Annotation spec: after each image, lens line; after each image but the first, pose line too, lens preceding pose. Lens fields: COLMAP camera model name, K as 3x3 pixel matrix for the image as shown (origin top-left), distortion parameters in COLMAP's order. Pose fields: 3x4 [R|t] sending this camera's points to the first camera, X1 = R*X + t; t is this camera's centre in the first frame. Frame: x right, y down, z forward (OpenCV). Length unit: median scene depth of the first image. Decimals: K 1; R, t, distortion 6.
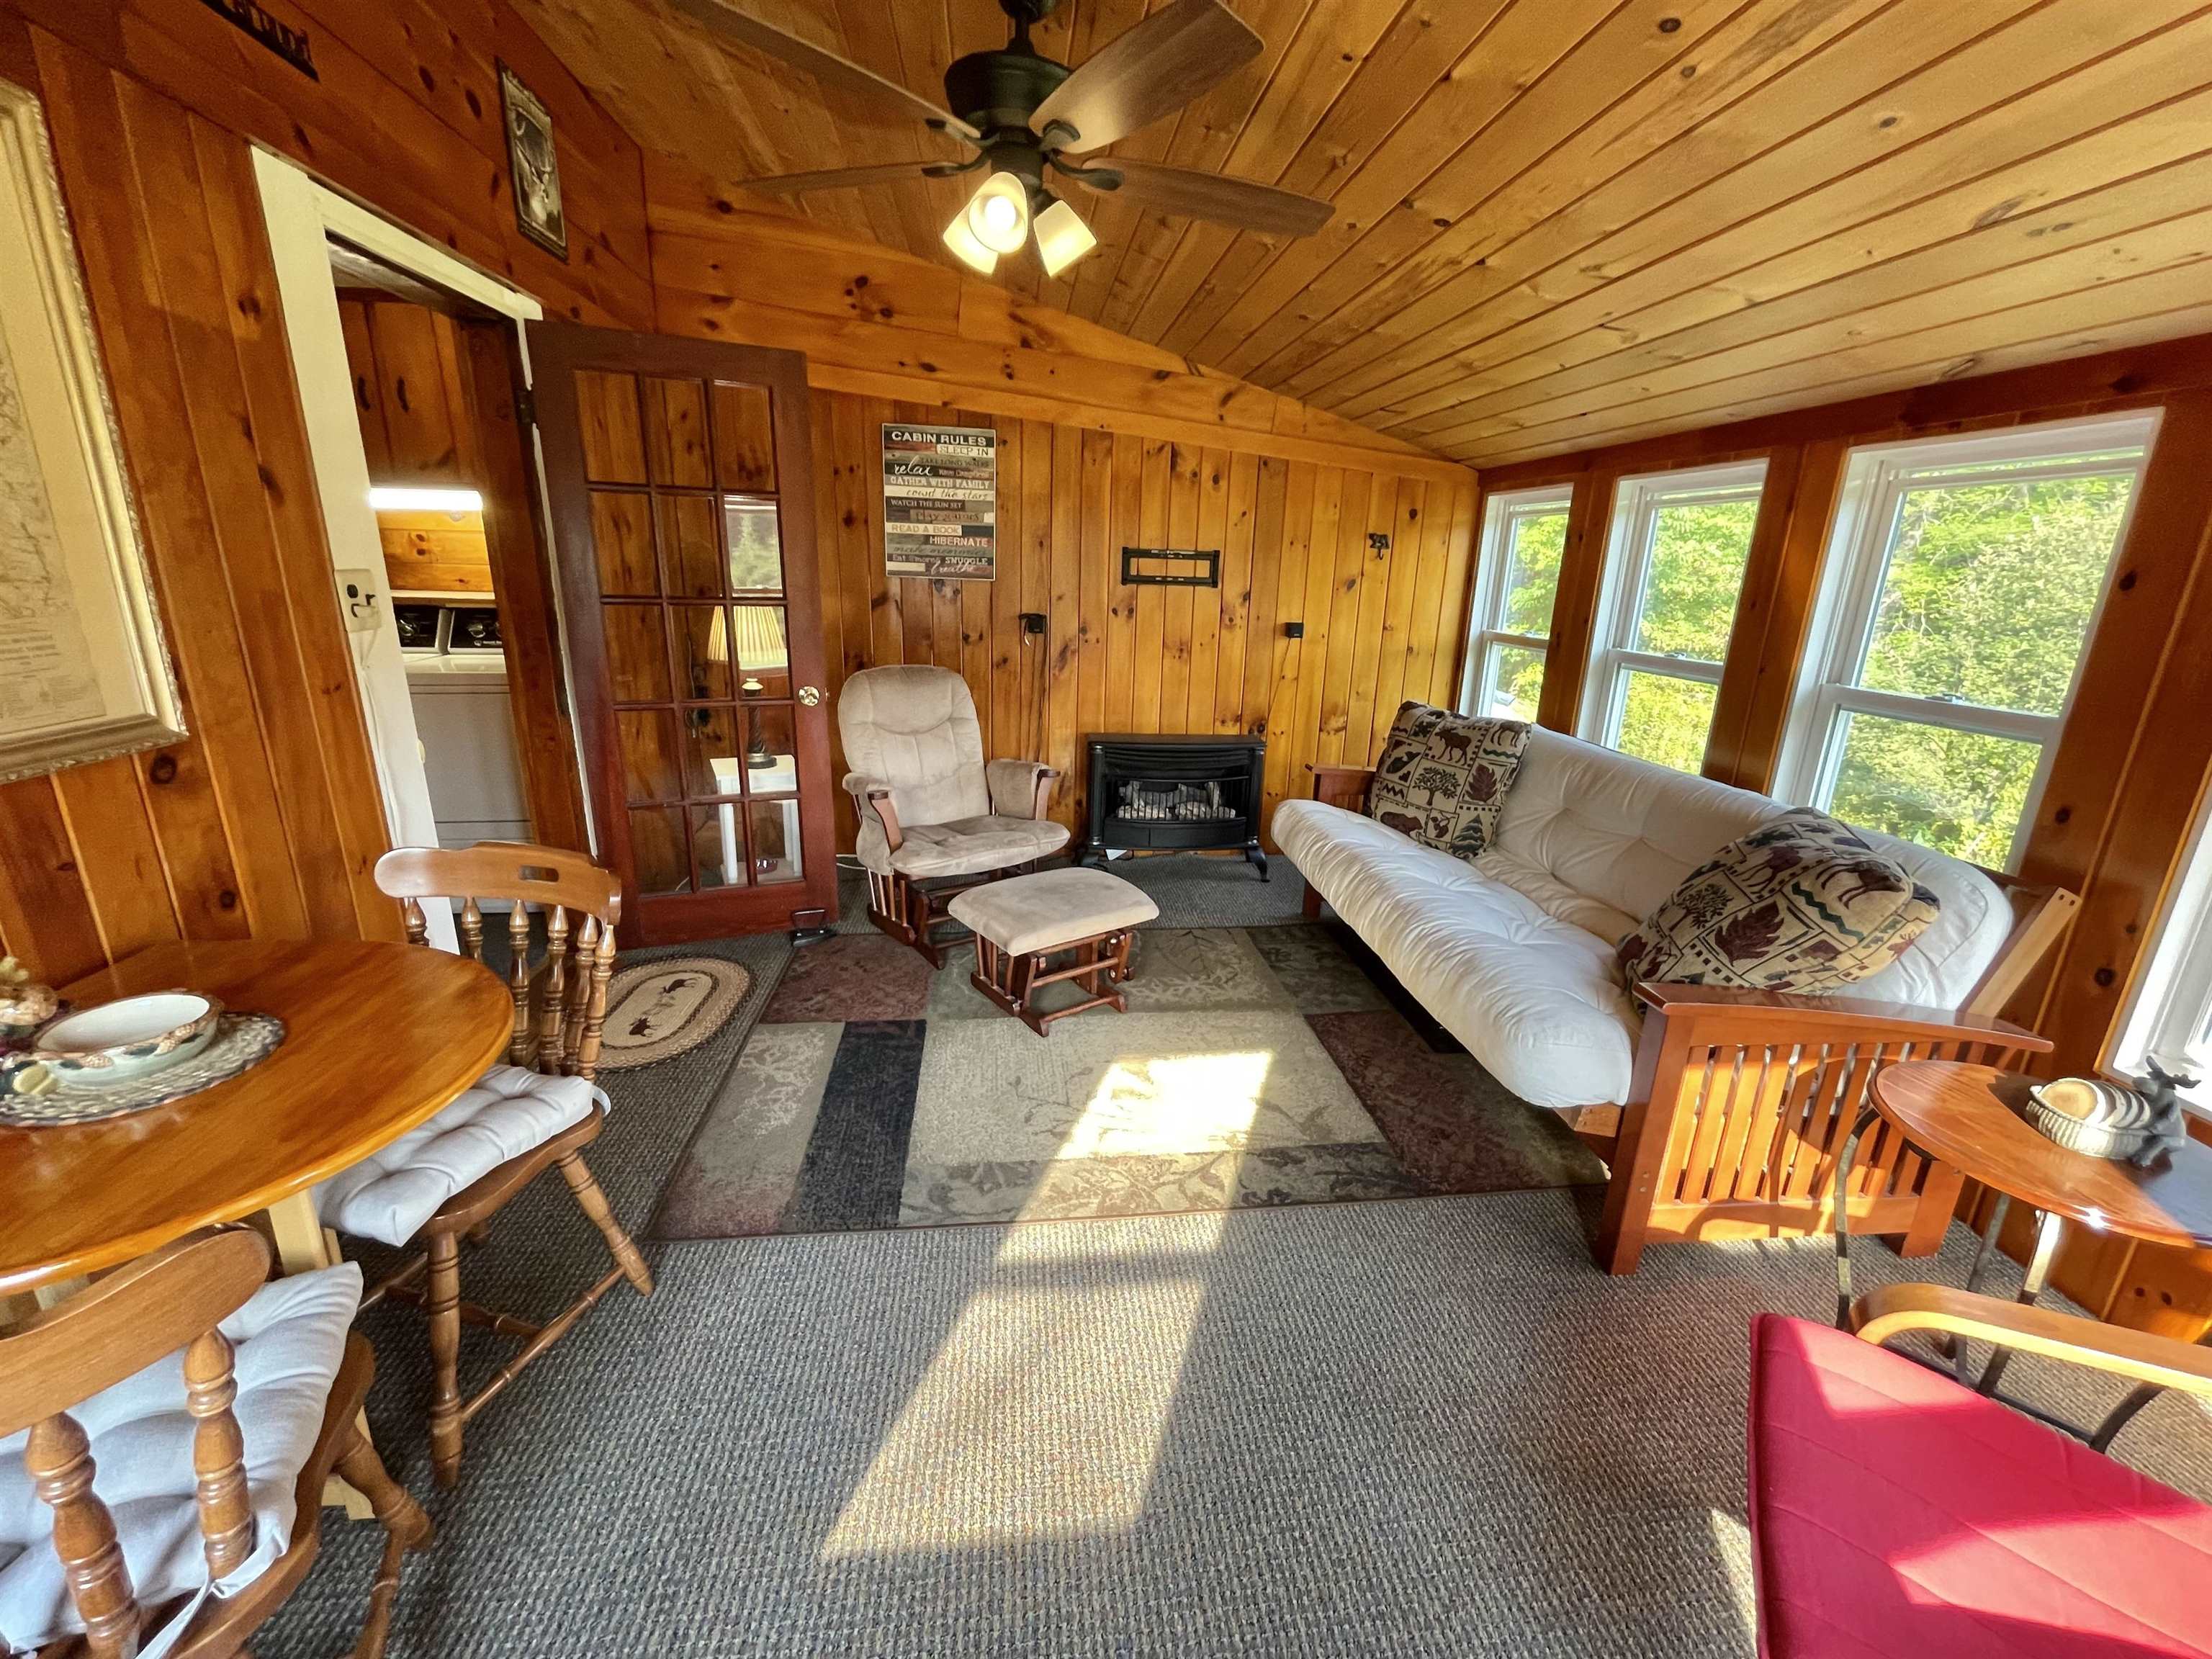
lens RADIAL K [[900.3, 0, 1106.6], [0, 900.3, 827.1], [0, 0, 1]] dist [-0.004244, 0.000217]
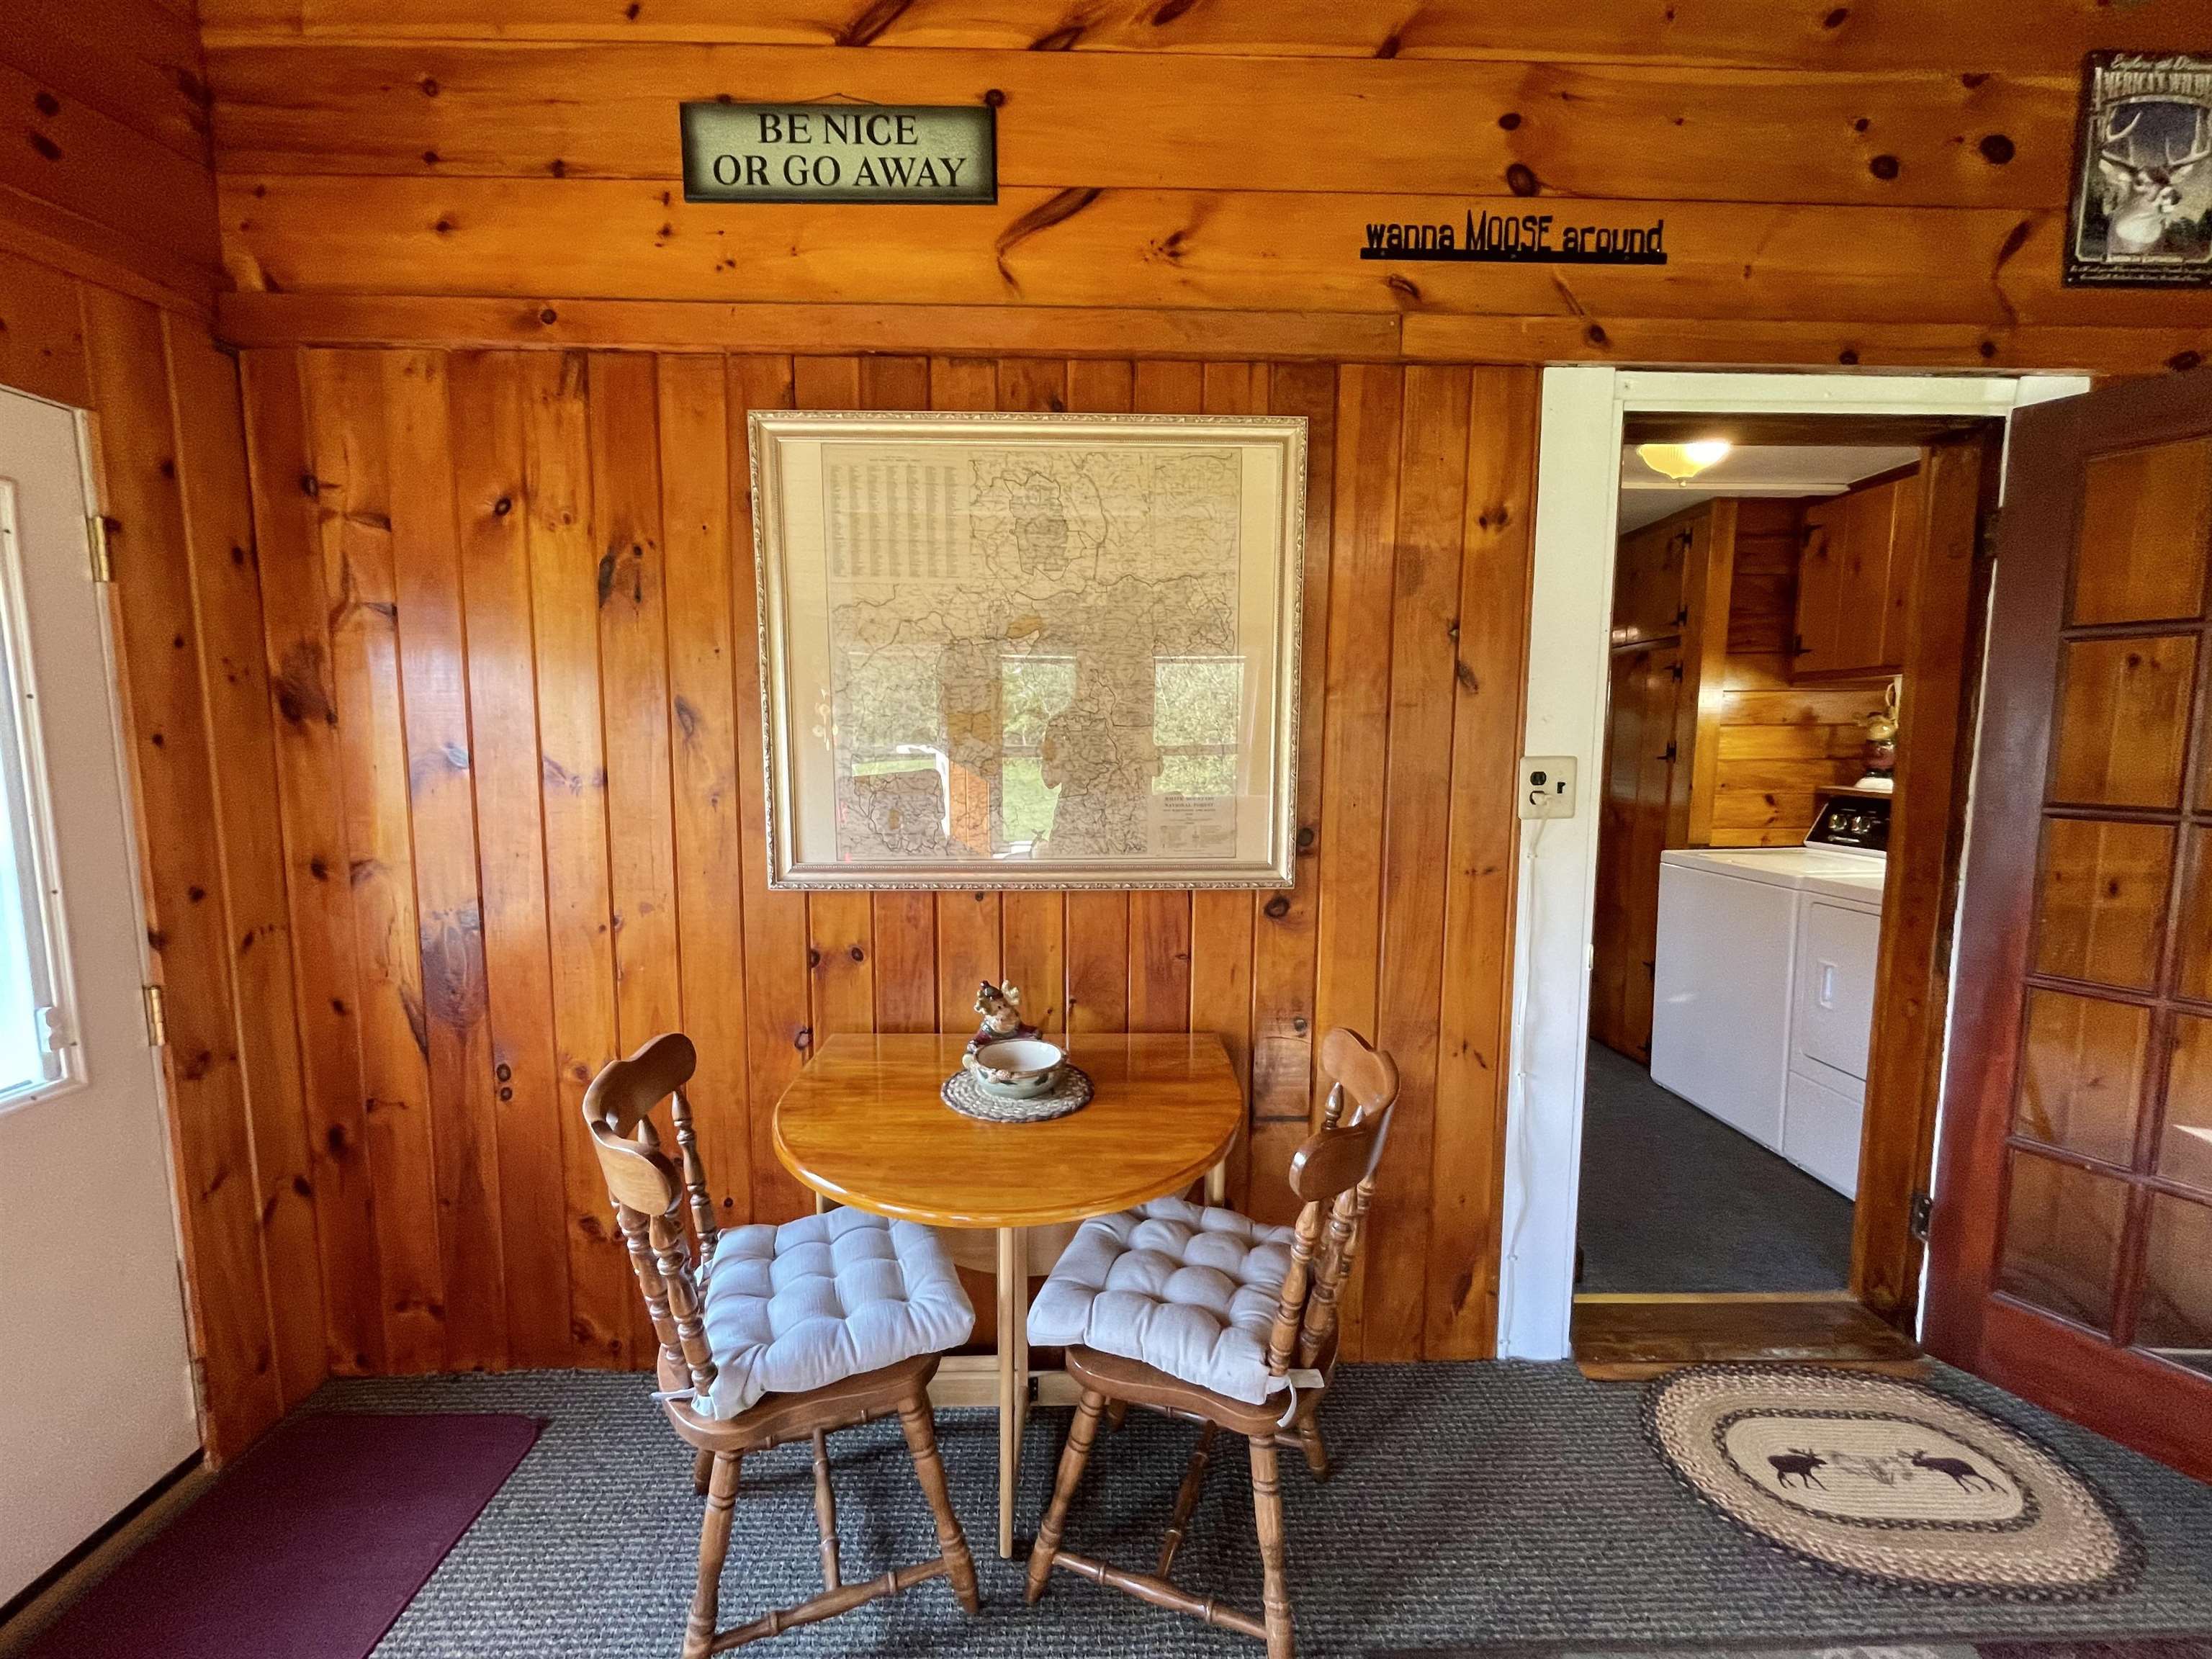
lens RADIAL K [[900.3, 0, 1104.1], [0, 900.3, 828.3], [0, 0, 1]] dist [-0.004244, 0.000217]
pose [[-0.093864, 0.072429, -0.992947, 0.158803], [-0.286071, 0.953329, 0.096581, -0.169457], [0.953600, 0.293119, -0.068763, 0.630609]]
